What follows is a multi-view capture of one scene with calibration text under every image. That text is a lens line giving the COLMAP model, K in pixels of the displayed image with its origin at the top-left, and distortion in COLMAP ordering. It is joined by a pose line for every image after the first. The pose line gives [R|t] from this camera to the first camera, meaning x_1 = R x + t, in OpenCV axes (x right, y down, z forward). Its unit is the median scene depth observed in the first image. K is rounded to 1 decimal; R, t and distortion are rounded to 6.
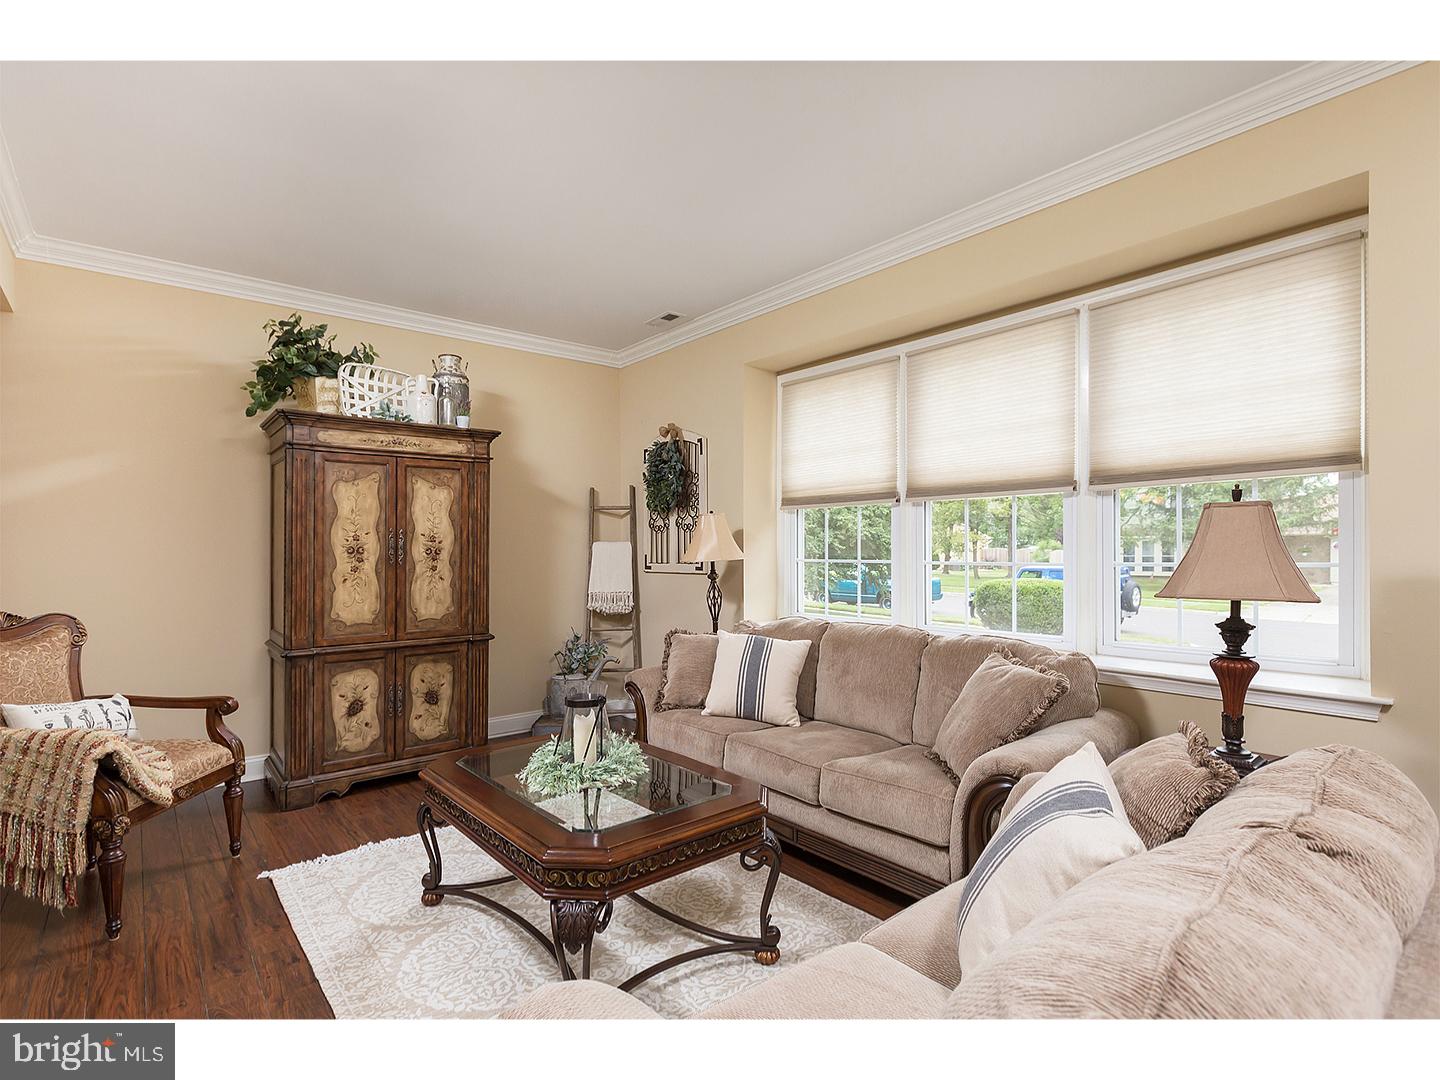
lens RADIAL K [[704.2, 0, 720.2], [0, 704.2, 542.1], [0, 0, 1]] dist [-0.000987, -0.000264]
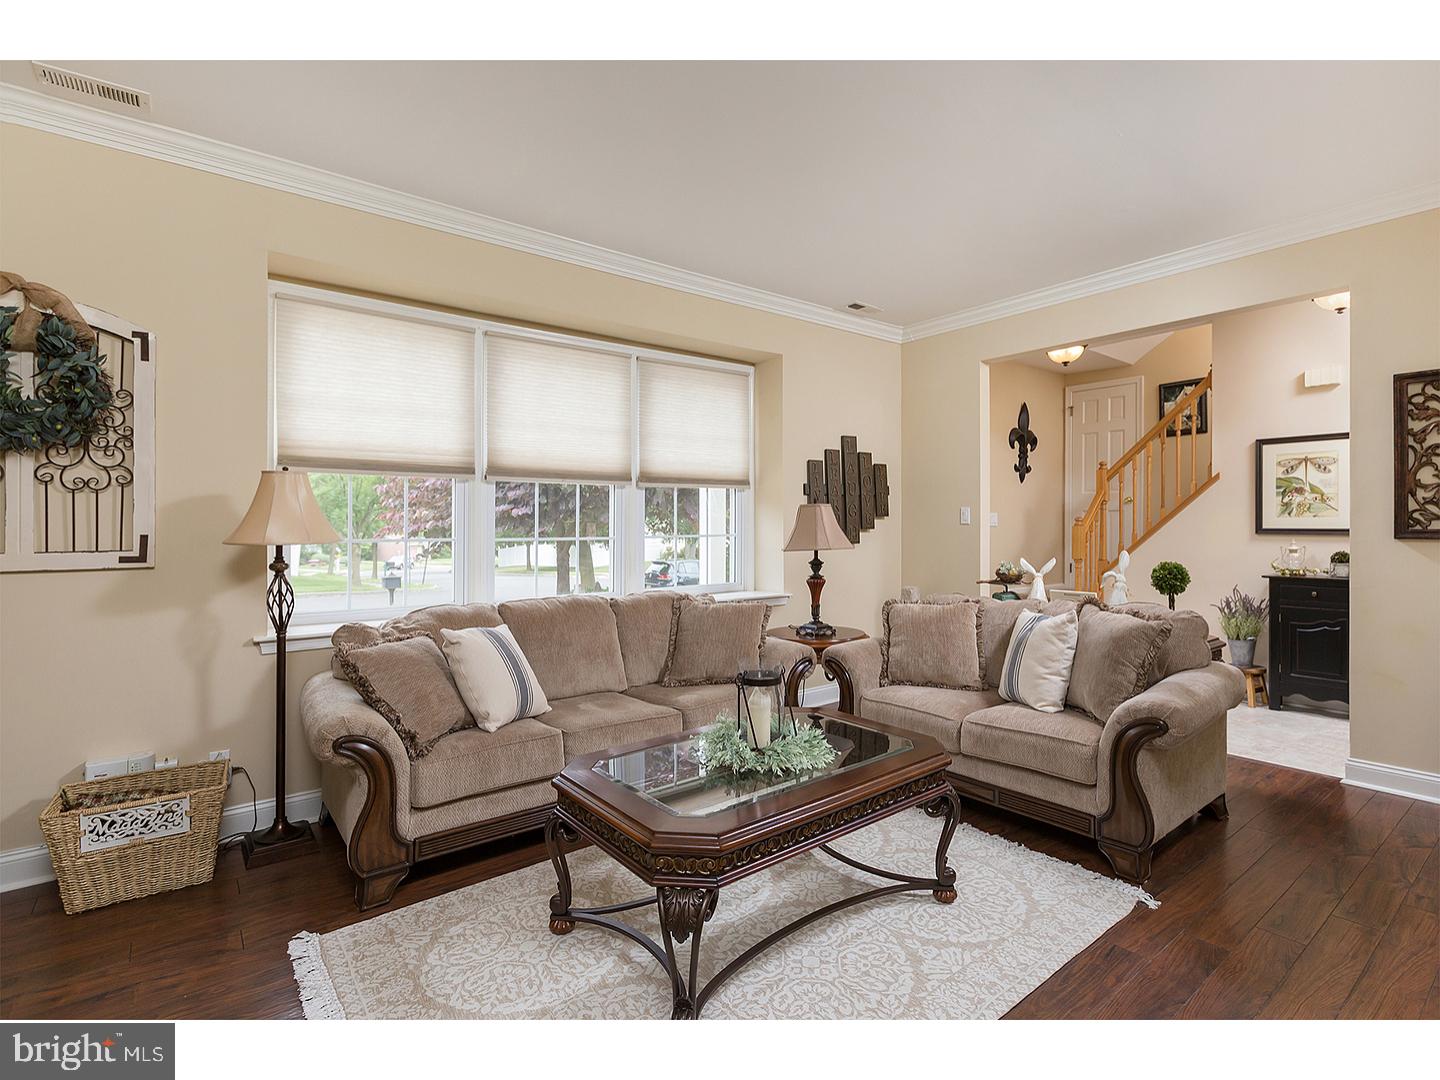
lens RADIAL K [[704.2, 0, 720.6], [0, 704.2, 535.3], [0, 0, 1]] dist [-0.000987, -0.000264]
pose [[0.034633, -0.002907, 0.999396, -0.717245], [-0.004957, 0.999983, 0.003081, 0.016931], [-0.999388, -0.005061, 0.034618, 0.625700]]
